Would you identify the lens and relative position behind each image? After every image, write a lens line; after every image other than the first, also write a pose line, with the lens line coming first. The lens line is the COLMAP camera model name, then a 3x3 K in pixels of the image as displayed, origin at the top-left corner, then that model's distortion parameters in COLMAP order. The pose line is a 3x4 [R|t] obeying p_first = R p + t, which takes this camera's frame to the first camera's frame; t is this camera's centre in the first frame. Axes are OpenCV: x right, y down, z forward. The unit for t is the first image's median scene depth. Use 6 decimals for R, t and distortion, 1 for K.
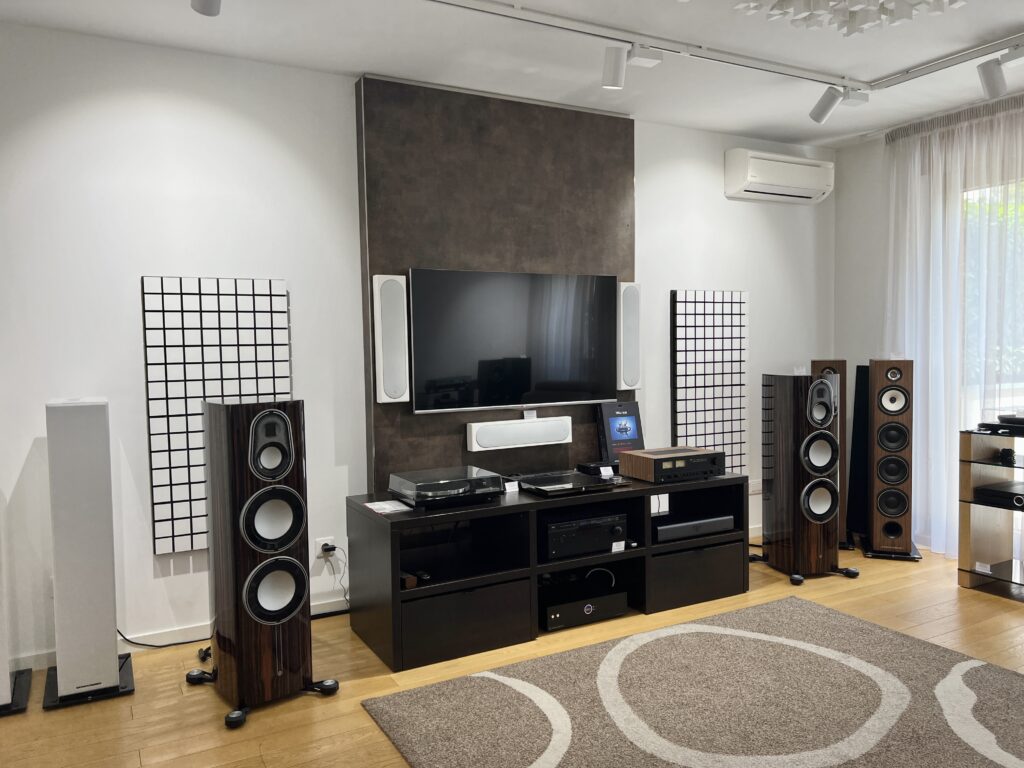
lens RADIAL K [[775.6, 0, 510.4], [0, 775.6, 384.2], [0, 0, 1]] dist [0.008975, -0.004361]
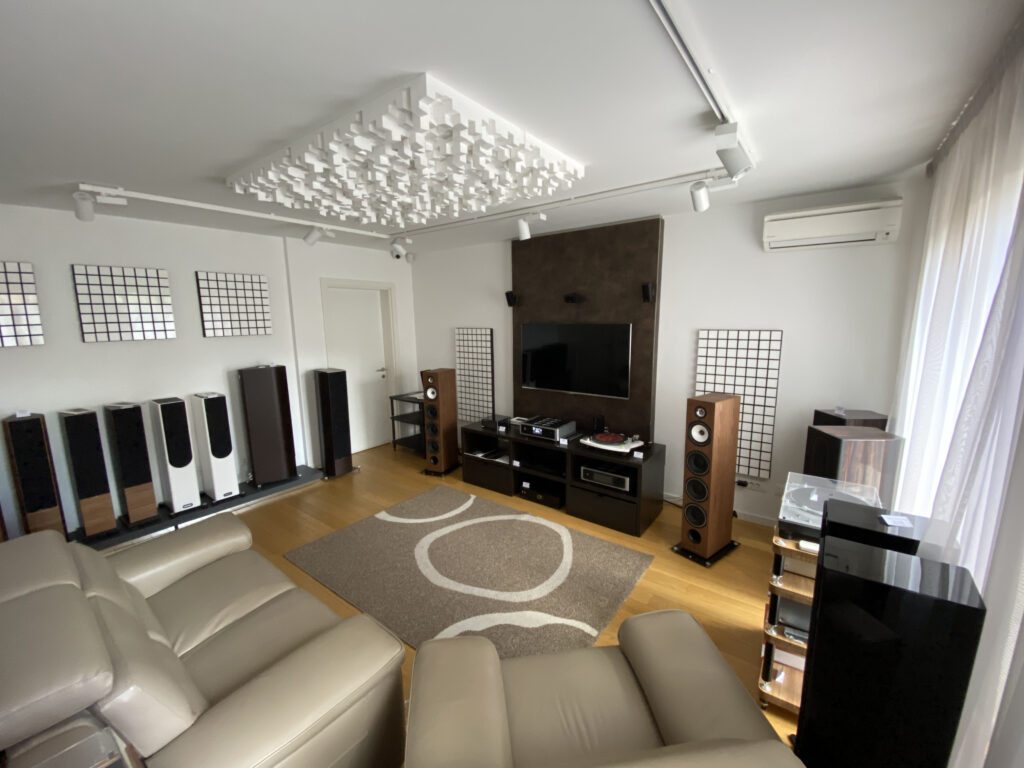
lens RADIAL K [[413.4, 0, 510.6], [0, 413.4, 381.5], [0, 0, 1]] dist [0.000747, -0.000005]
pose [[0.403380, 0.158782, -0.901151, 0.907713], [-0.046826, 0.987121, 0.152969, -0.141711], [0.913833, -0.019508, 0.405620, 0.476719]]
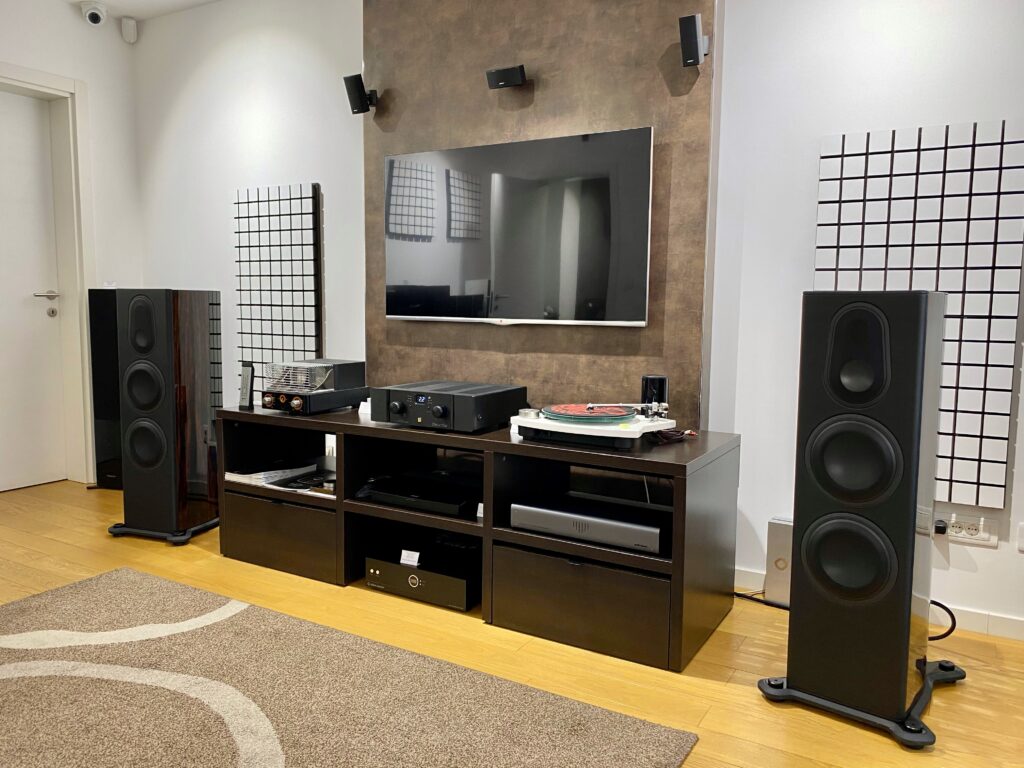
lens RADIAL K [[784.3, 0, 511.5], [0, 784.3, 384.6], [0, 0, 1]] dist [-0.009615, 0.005442]
pose [[0.504012, 0.107409, -0.856992, 0.723191], [-0.071197, 0.994027, 0.082712, 0.028494], [0.860757, 0.019327, 0.508648, 0.641015]]
